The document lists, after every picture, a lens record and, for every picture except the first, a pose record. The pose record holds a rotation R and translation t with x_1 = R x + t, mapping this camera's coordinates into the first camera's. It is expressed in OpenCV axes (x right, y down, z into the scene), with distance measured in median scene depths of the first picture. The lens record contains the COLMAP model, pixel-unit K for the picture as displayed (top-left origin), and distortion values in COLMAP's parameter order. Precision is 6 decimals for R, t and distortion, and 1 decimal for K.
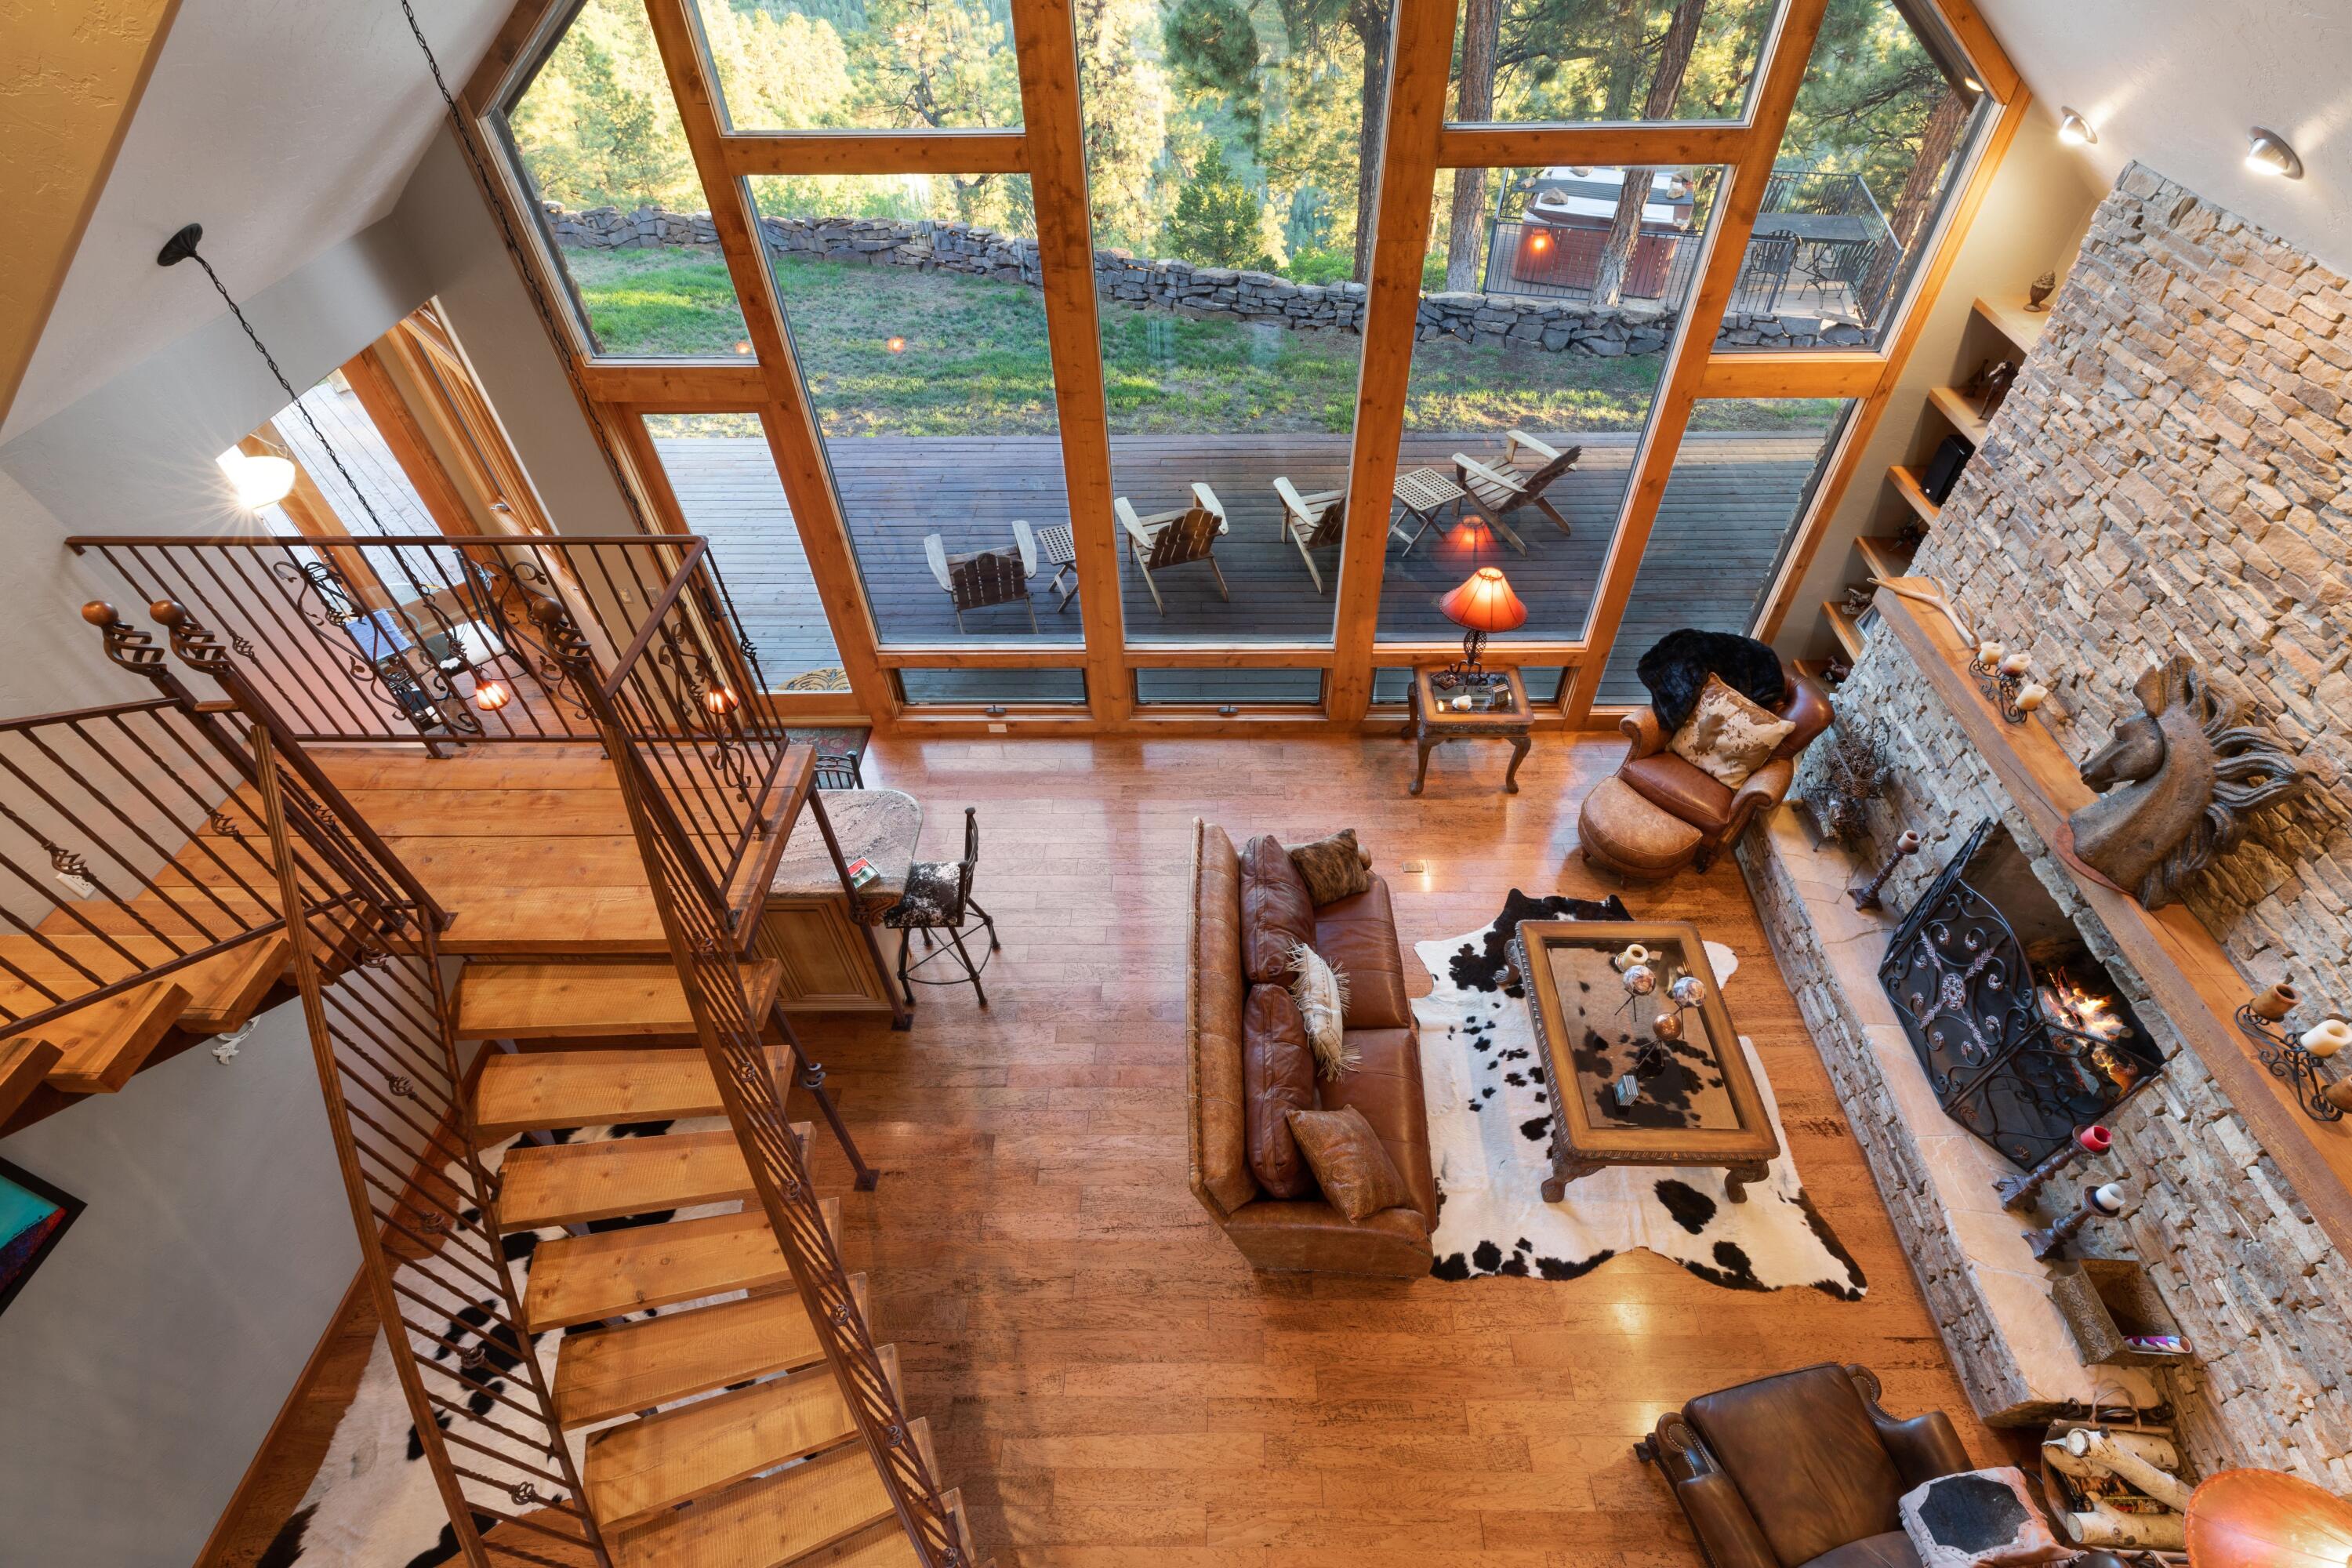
lens RADIAL K [[1105.0, 0, 1193.4], [0, 1105.0, 762.6], [0, 0, 1]] dist [0.004427, 0.000405]
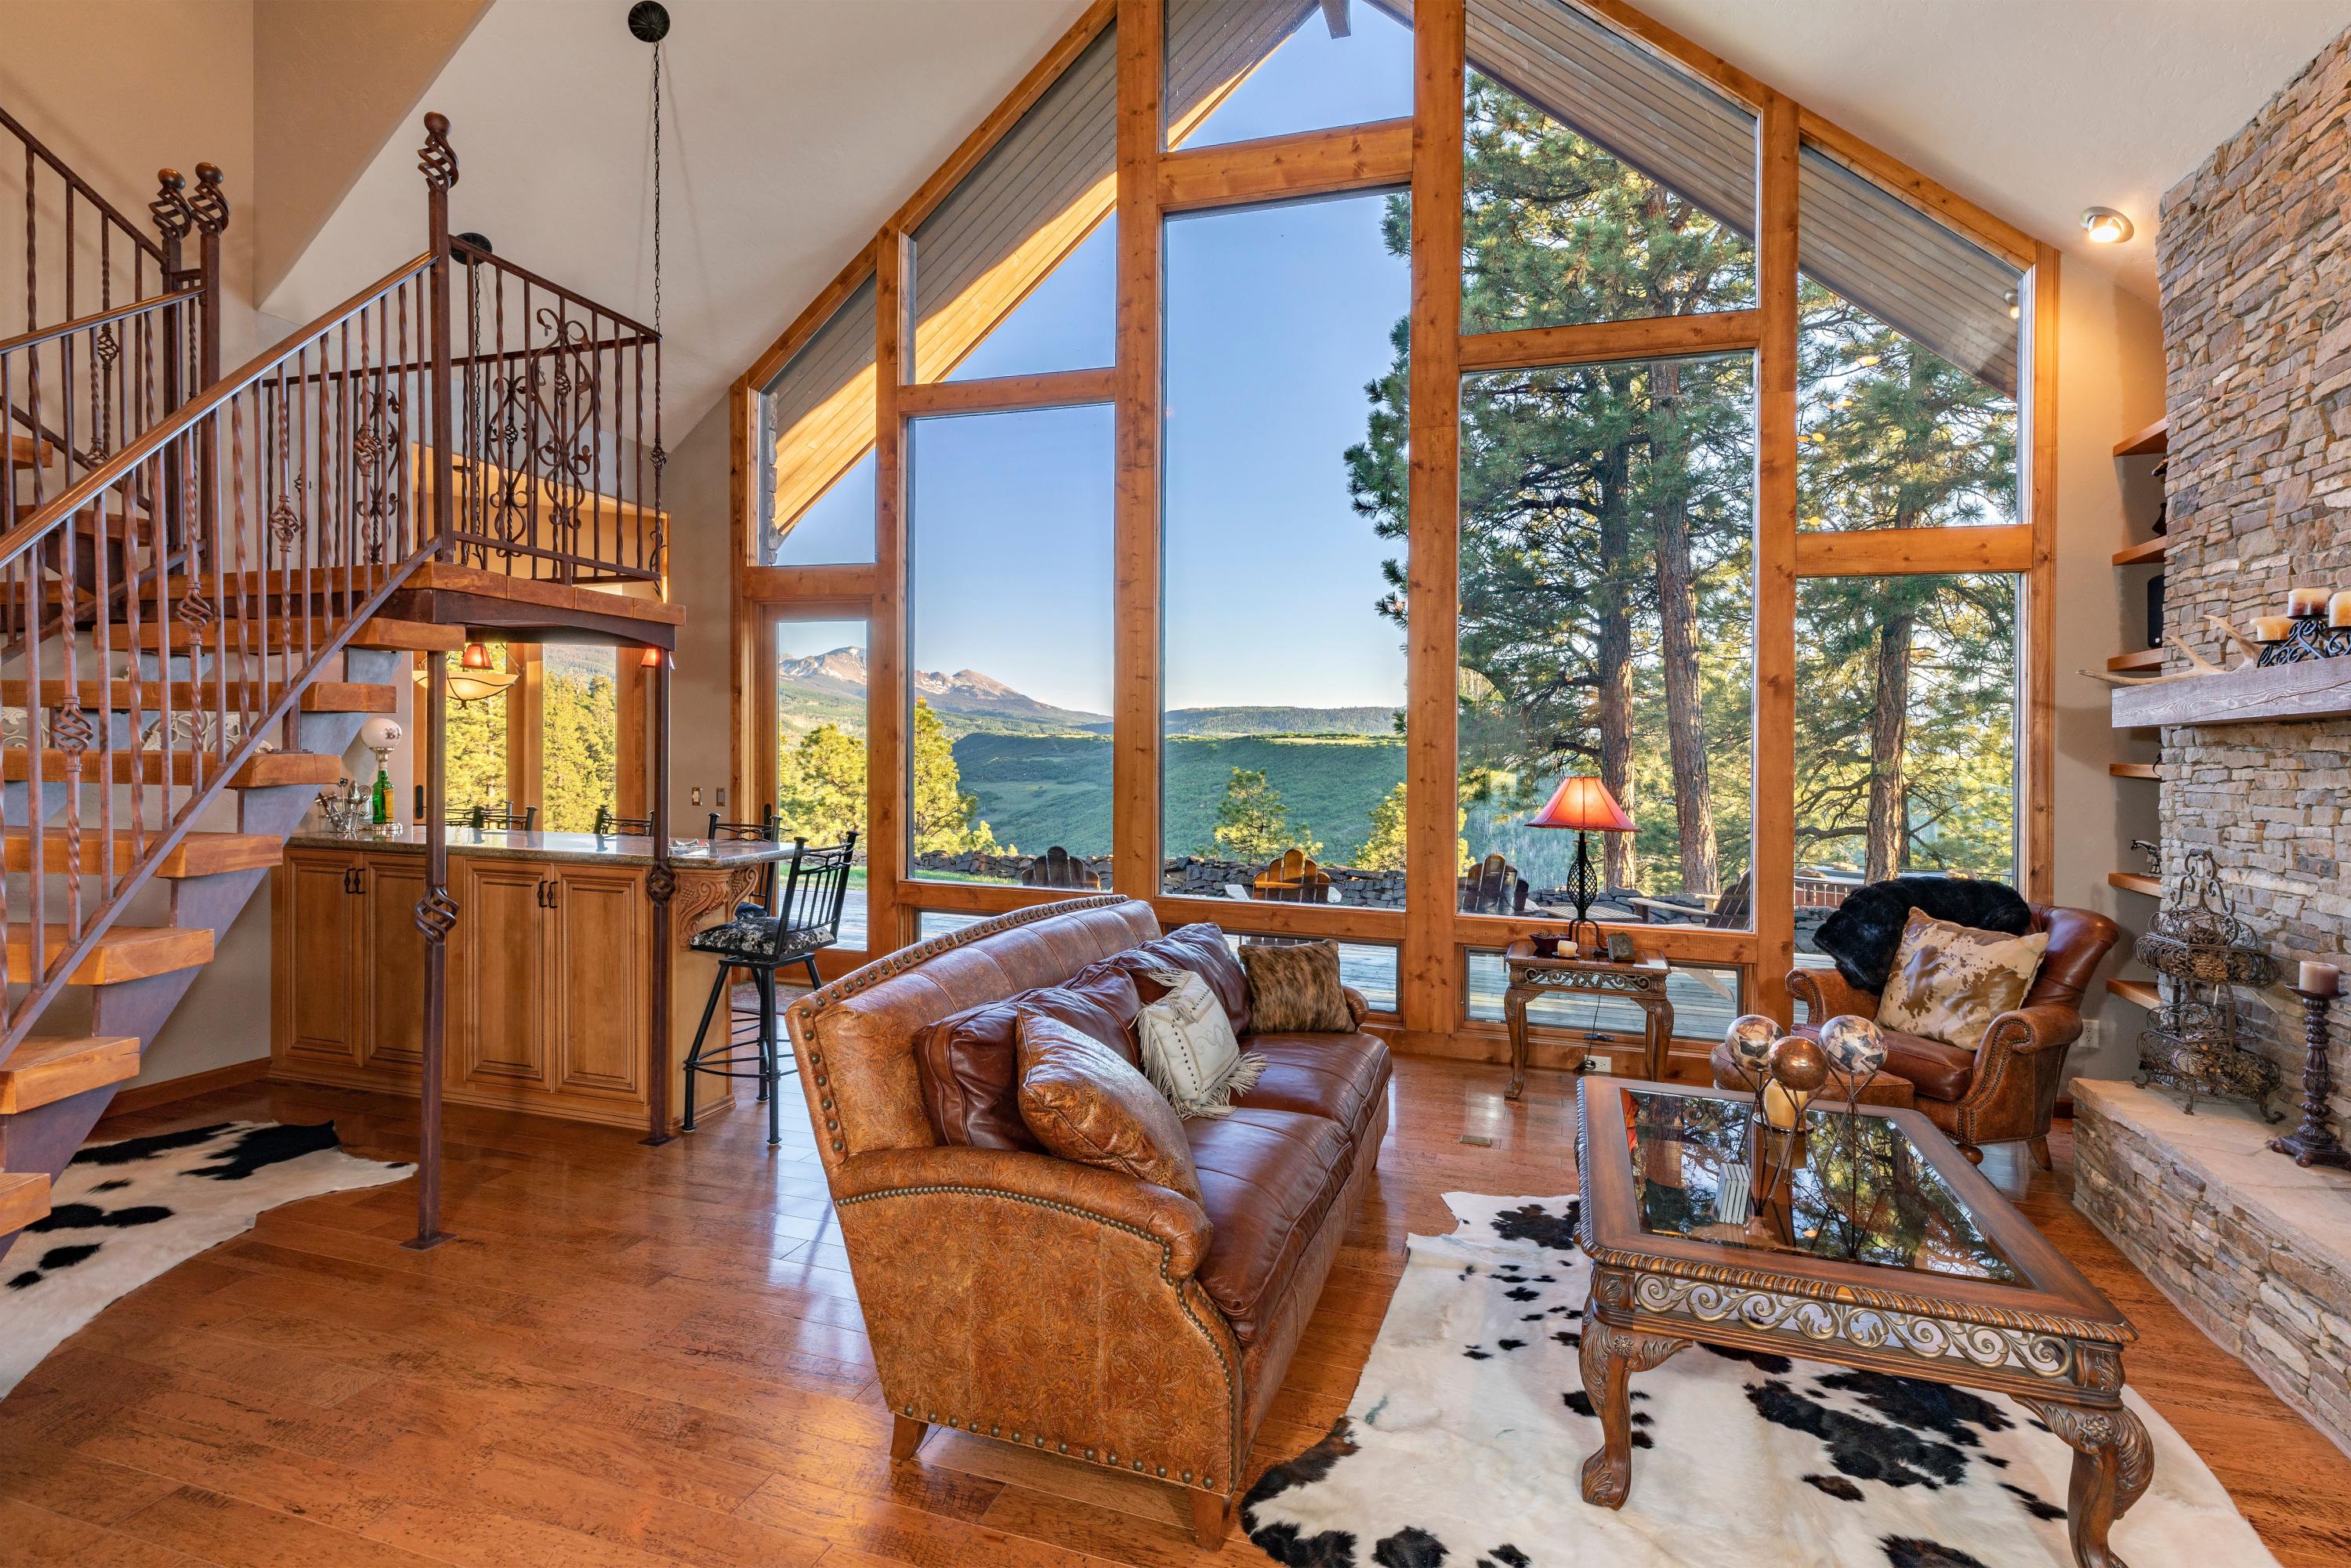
lens RADIAL K [[1104.5, 0, 1237.1], [0, 1104.5, 793.6], [0, 0, 1]] dist [0.004427, 0.000405]
pose [[0.957062, 0.012327, -0.289620, 0.280732], [-0.217245, 0.691987, -0.688446, 0.482003], [0.191927, 0.721804, 0.664953, 0.448149]]
